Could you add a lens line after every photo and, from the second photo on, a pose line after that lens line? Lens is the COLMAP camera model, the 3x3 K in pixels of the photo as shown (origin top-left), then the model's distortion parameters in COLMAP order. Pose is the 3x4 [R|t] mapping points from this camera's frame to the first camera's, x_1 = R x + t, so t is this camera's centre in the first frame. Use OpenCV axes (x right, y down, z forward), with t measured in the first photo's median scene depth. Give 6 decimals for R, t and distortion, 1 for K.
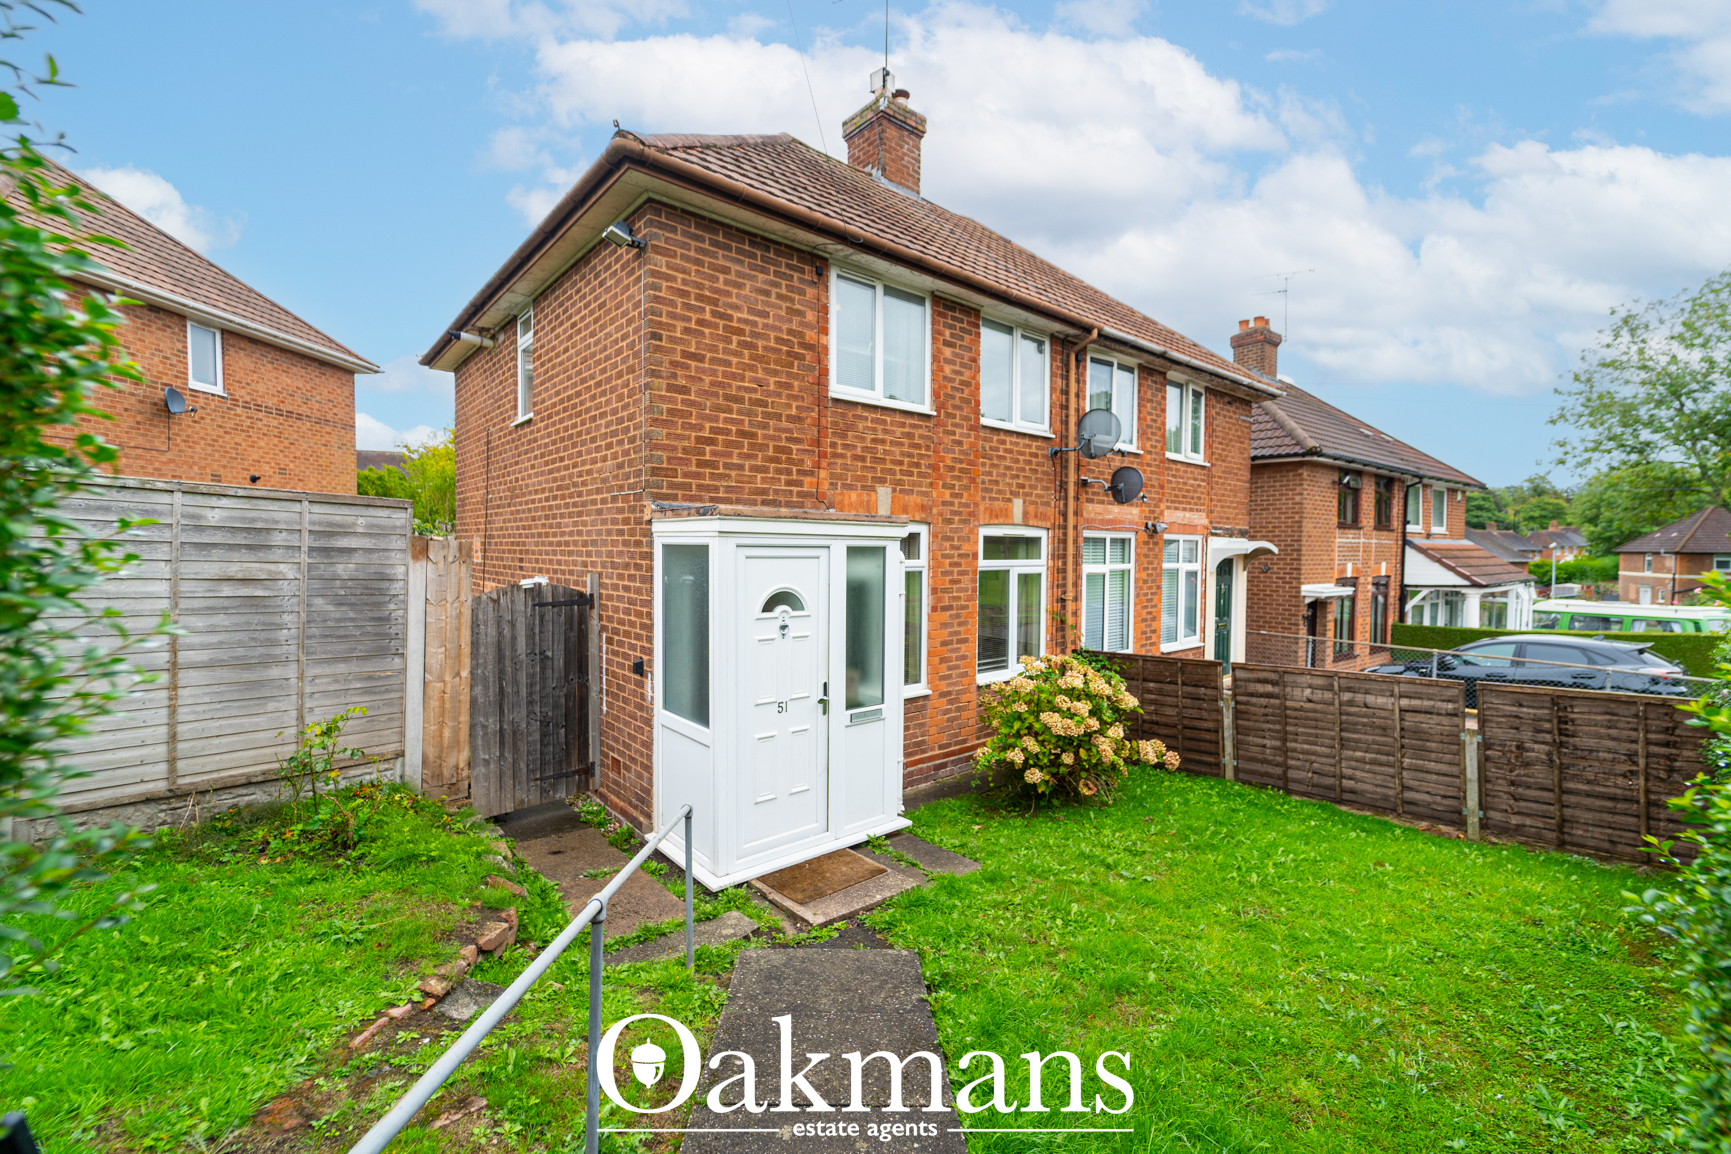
lens RADIAL K [[714.2, 0, 864.2], [0, 714.2, 568.9], [0, 0, 1]] dist [-0.001019, -0.000133]
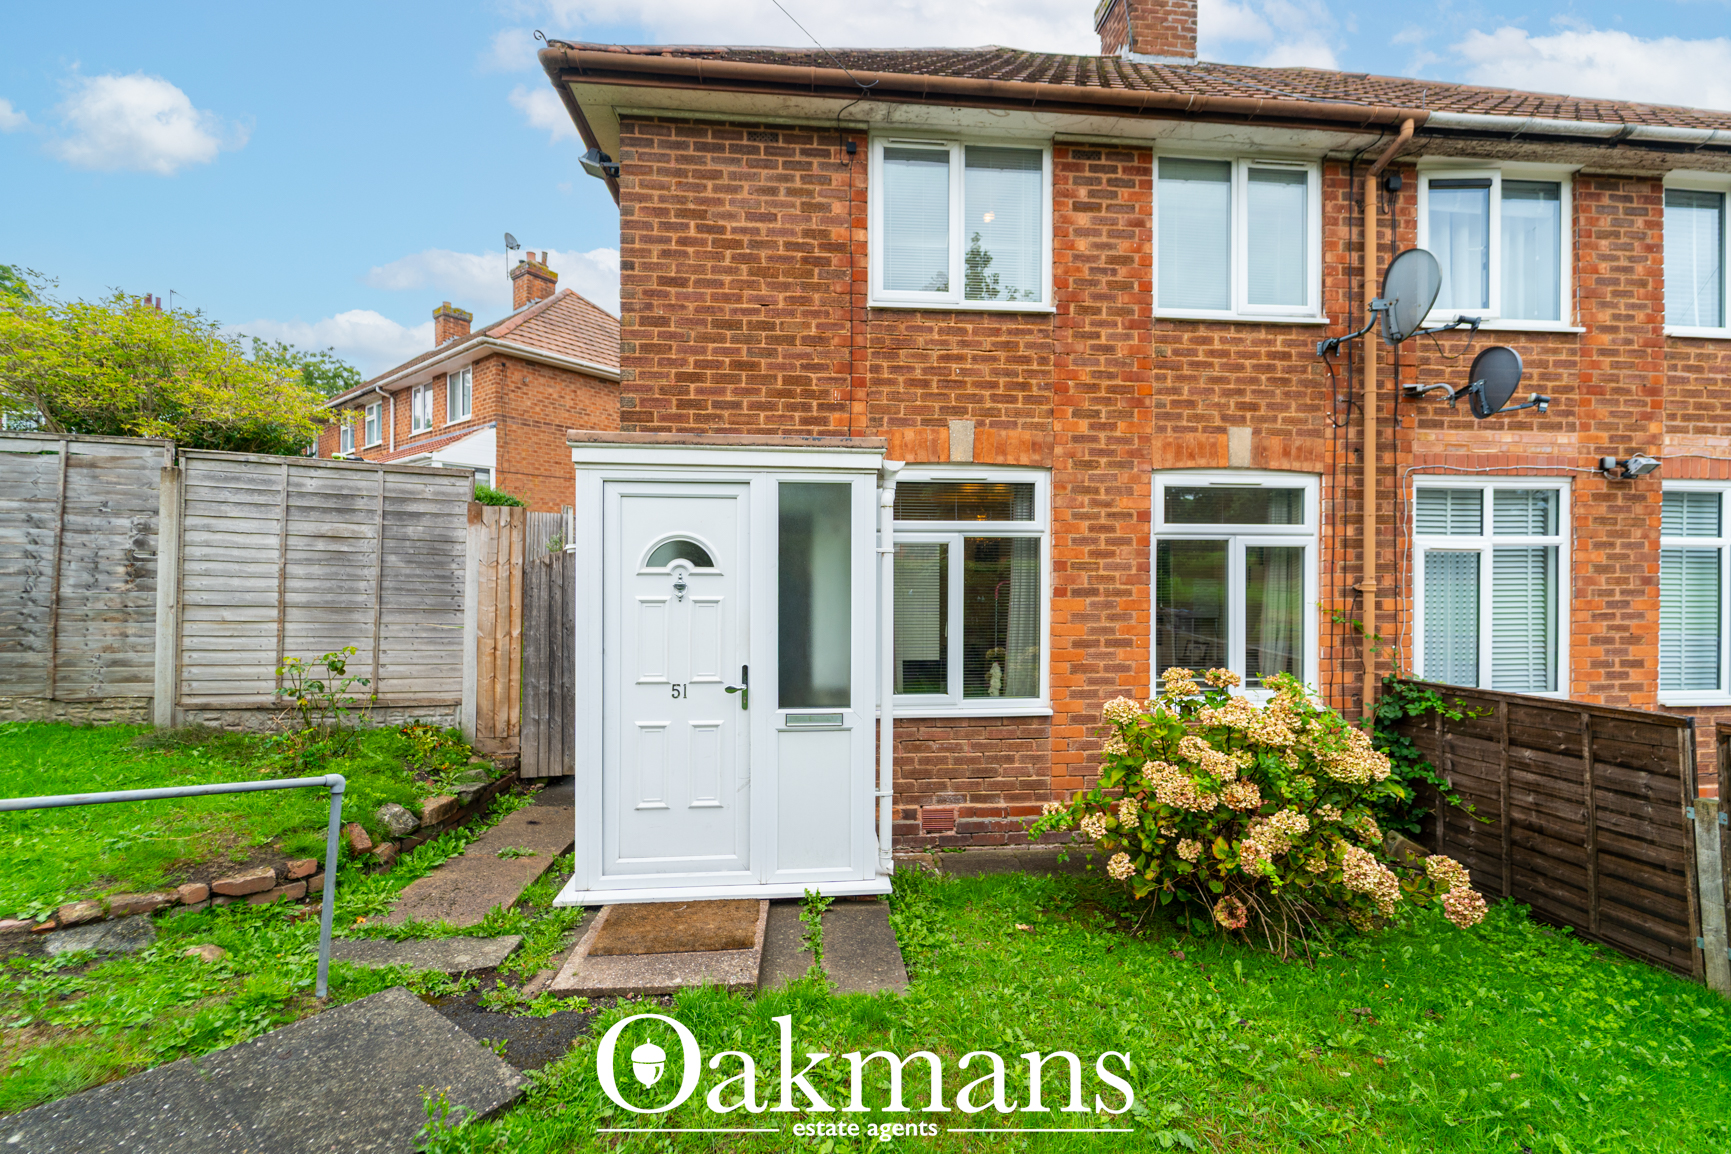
lens RADIAL K [[695.0, 0, 870.5], [0, 695.0, 573.0], [0, 0, 1]] dist [0.004256, -0.002796]
pose [[0.816622, -0.002936, -0.577165, 0.389554], [-0.013755, 0.999604, -0.024547, 0.065227], [0.577009, 0.027985, 0.816258, 0.400516]]
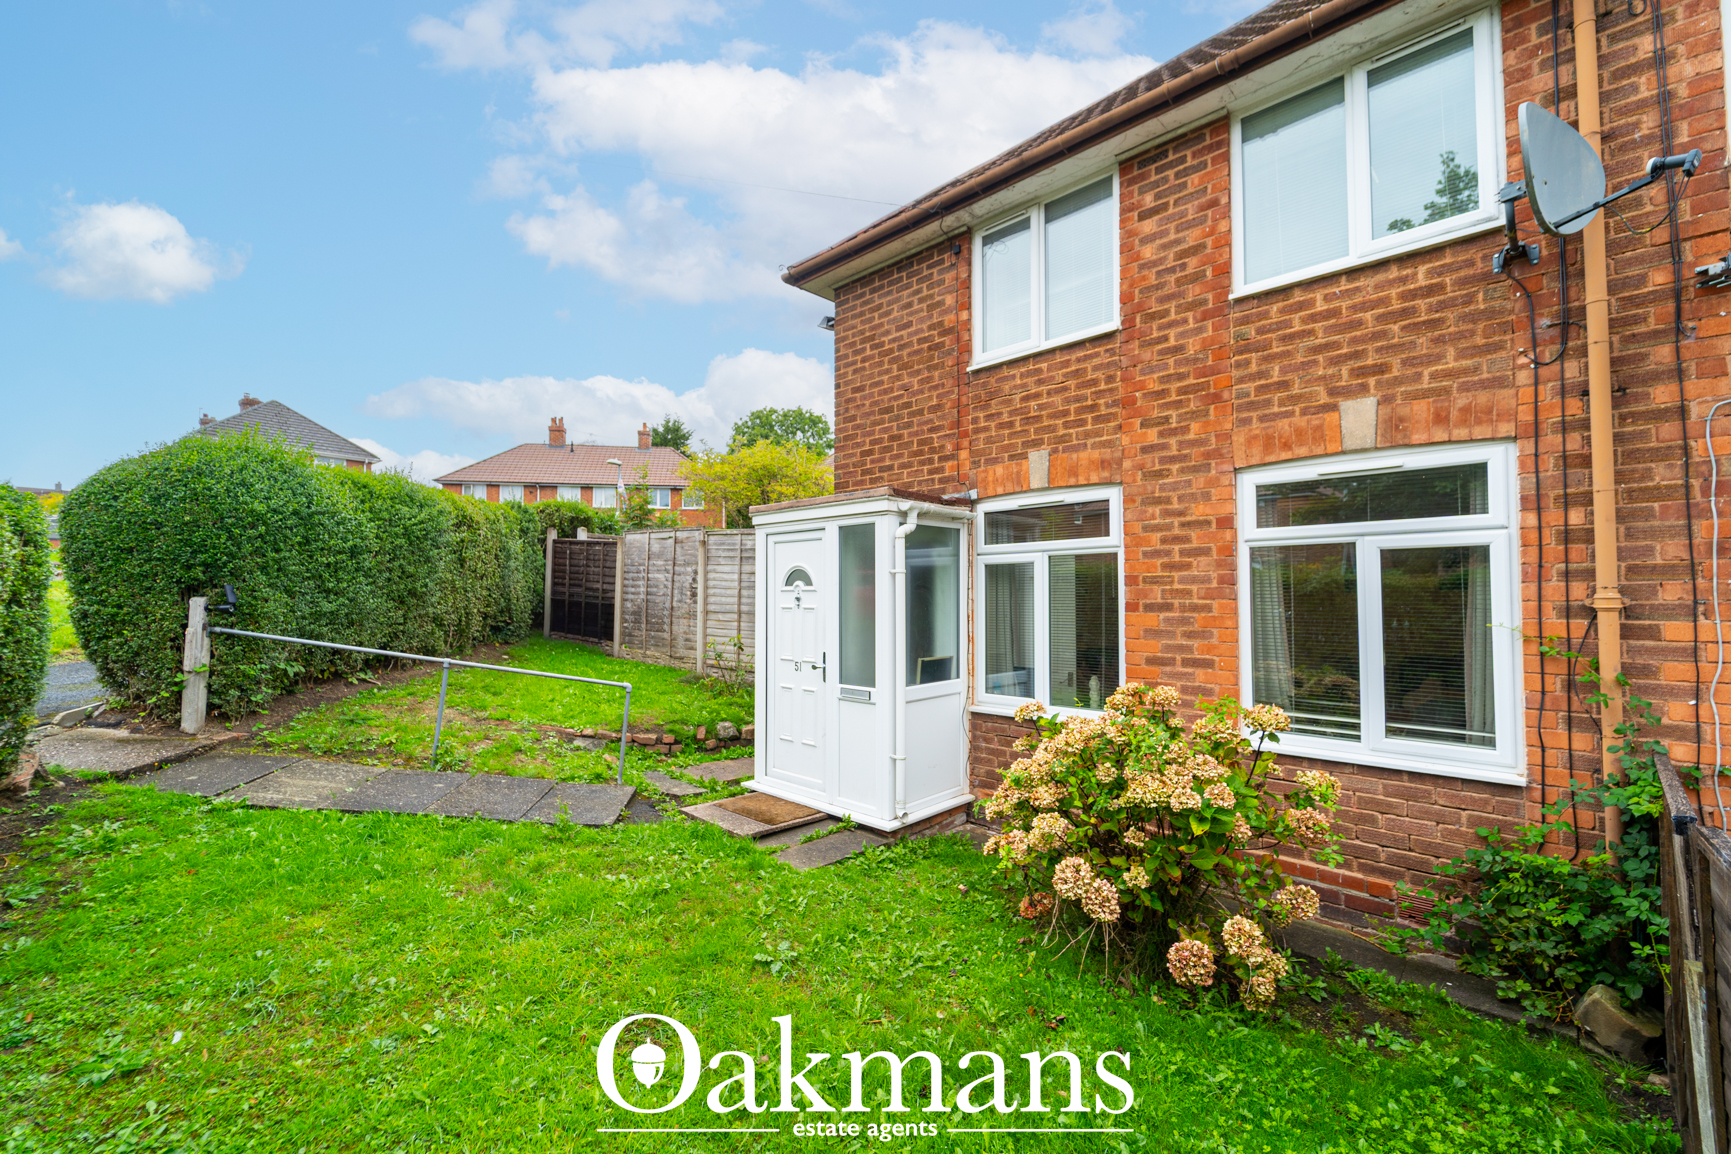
lens RADIAL K [[695.0, 0, 870.5], [0, 695.0, 573.0], [0, 0, 1]] dist [0.004256, -0.002796]
pose [[0.106489, -0.043123, -0.993378, 0.843793], [-0.027247, 0.998557, -0.046269, 0.070561], [0.993940, 0.031994, 0.105161, 0.790595]]
